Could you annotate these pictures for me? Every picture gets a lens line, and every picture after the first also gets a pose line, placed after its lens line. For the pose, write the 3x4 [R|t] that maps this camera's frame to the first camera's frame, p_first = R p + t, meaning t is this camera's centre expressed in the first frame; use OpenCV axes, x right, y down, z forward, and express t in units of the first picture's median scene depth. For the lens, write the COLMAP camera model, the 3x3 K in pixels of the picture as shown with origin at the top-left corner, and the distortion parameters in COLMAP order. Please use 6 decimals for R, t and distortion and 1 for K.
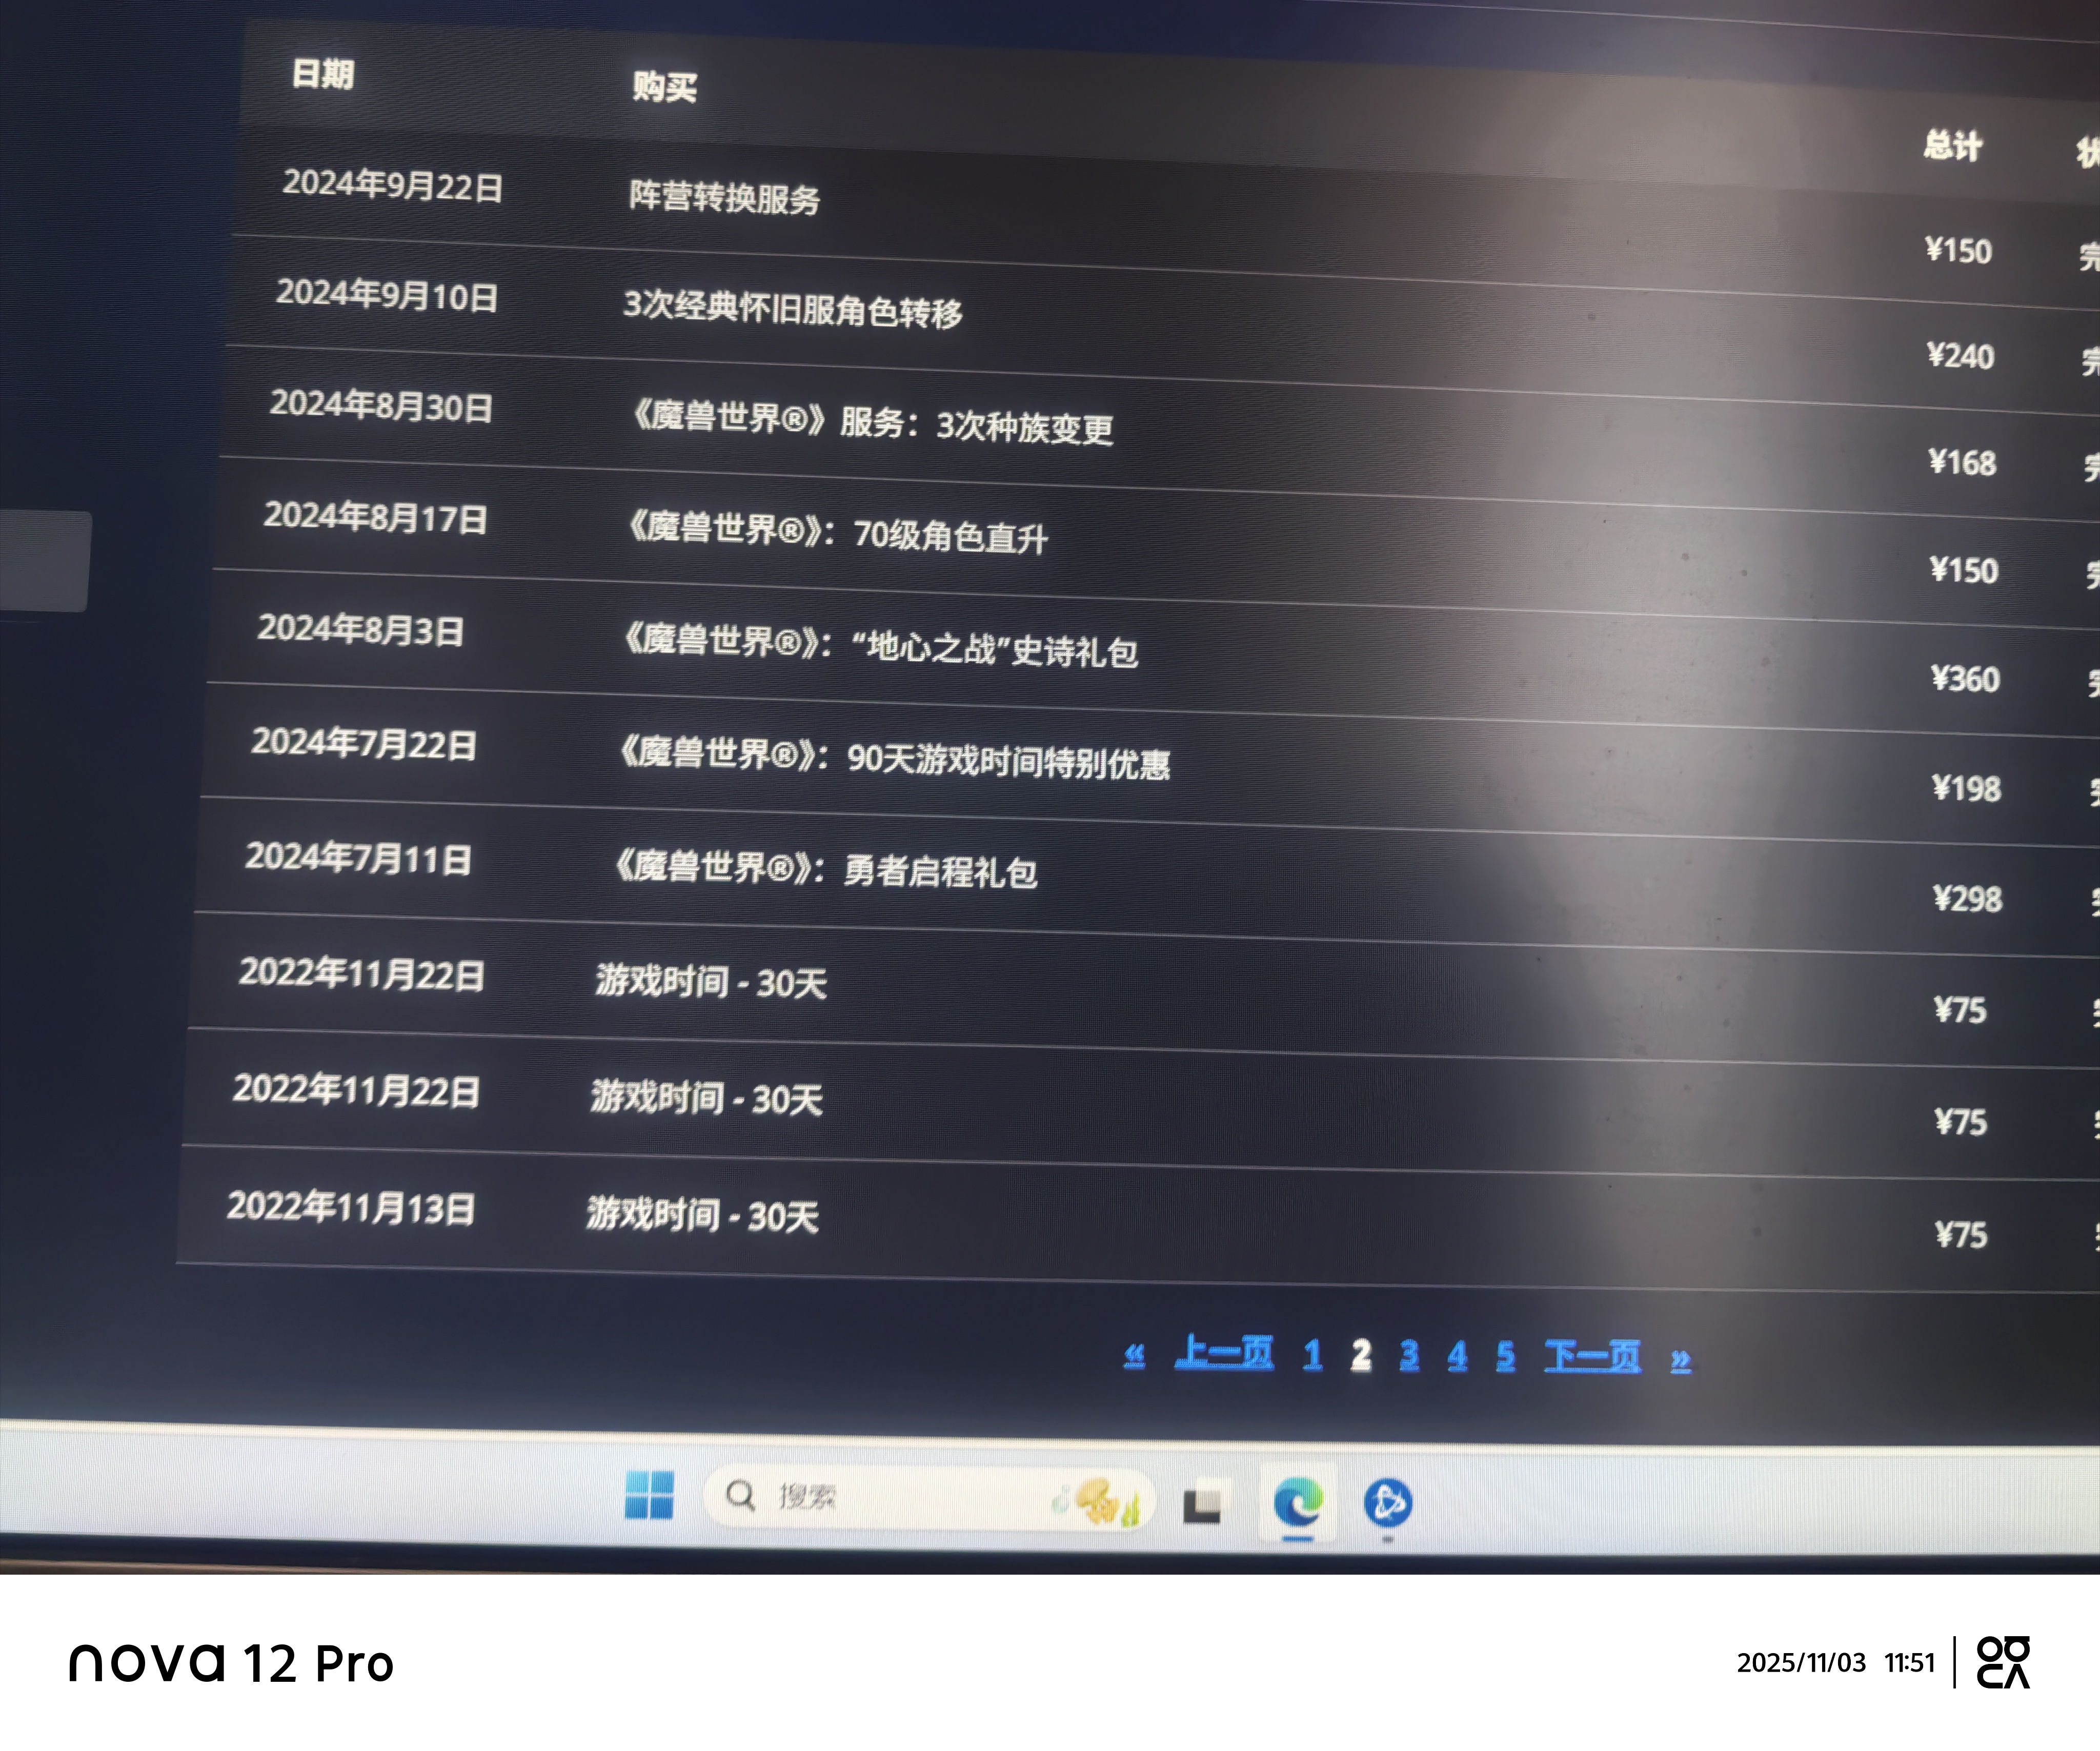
lens RADIAL K [[1901.1, 0, 955.4], [0, 1901.1, 934.3], [0, 0, 1]] dist [0.008852, -0.021883]
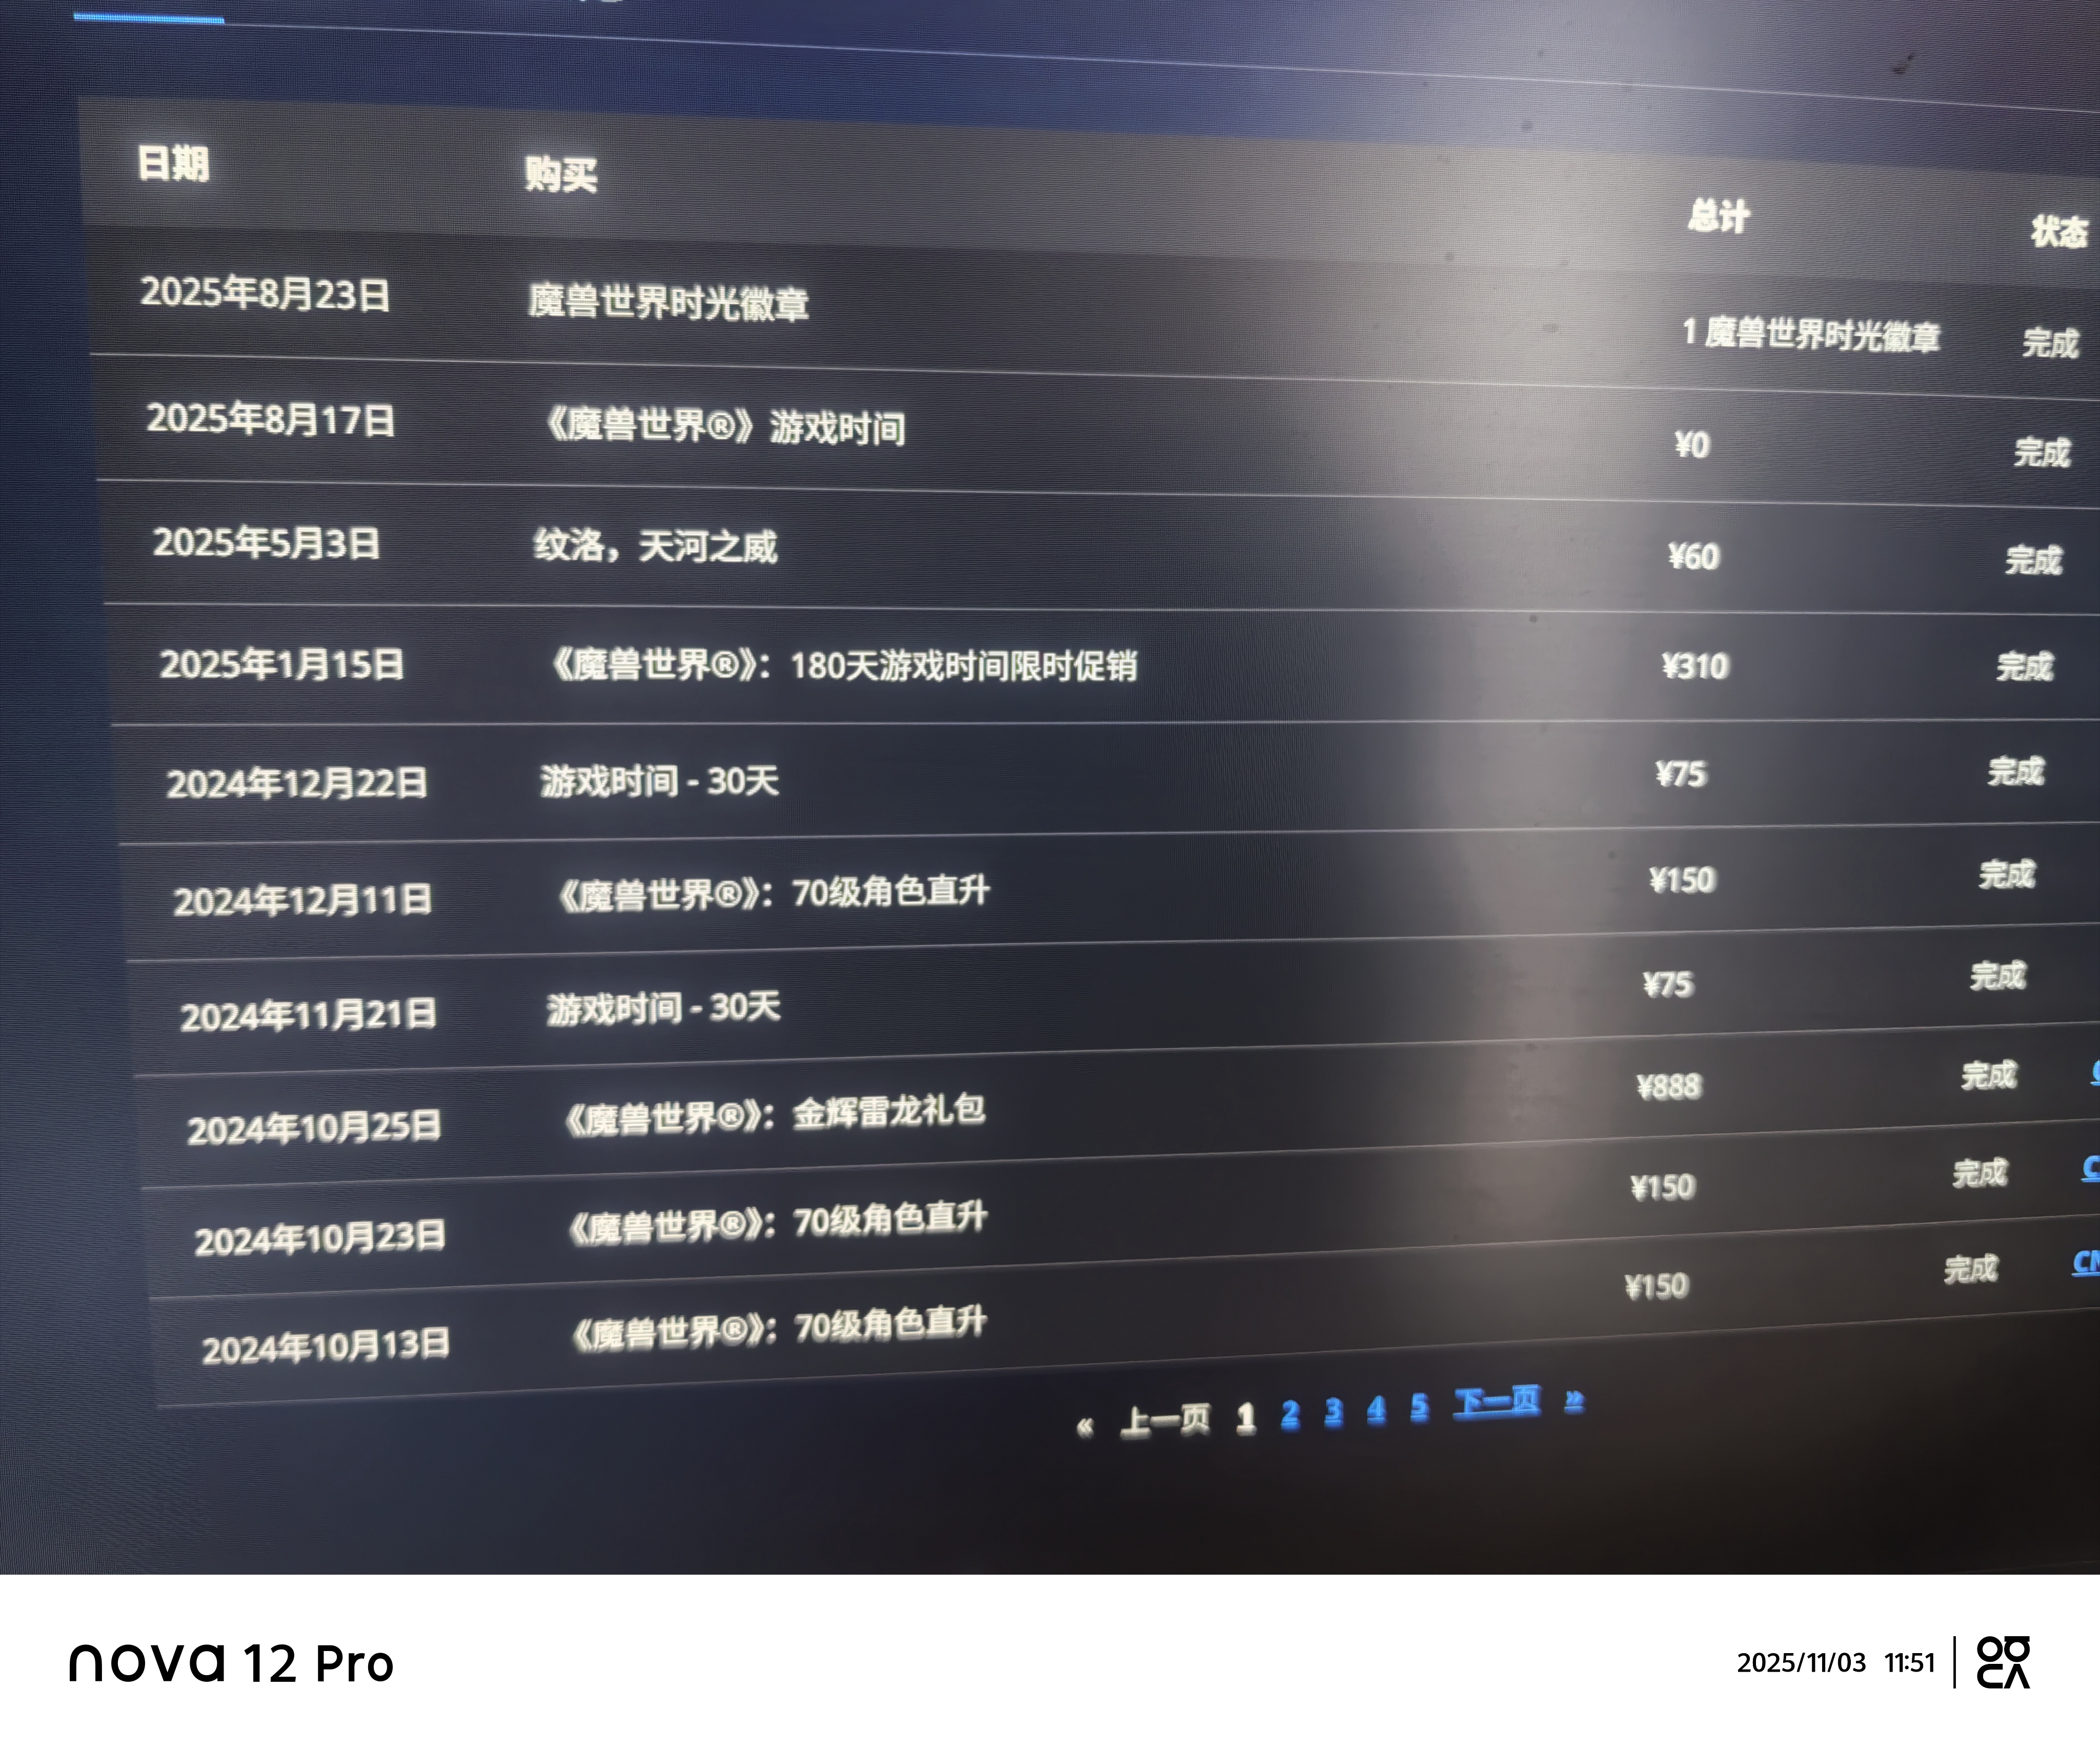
lens RADIAL K [[1878.1, 0, 1073.3], [0, 1878.1, 966.9], [0, 0, 1]] dist [-0.000479, -0.016922]
pose [[0.996195, -0.027217, 0.082796, 0.005958], [0.008166, 0.974956, 0.222248, -0.222358], [-0.086771, -0.220726, 0.971468, 0.016747]]
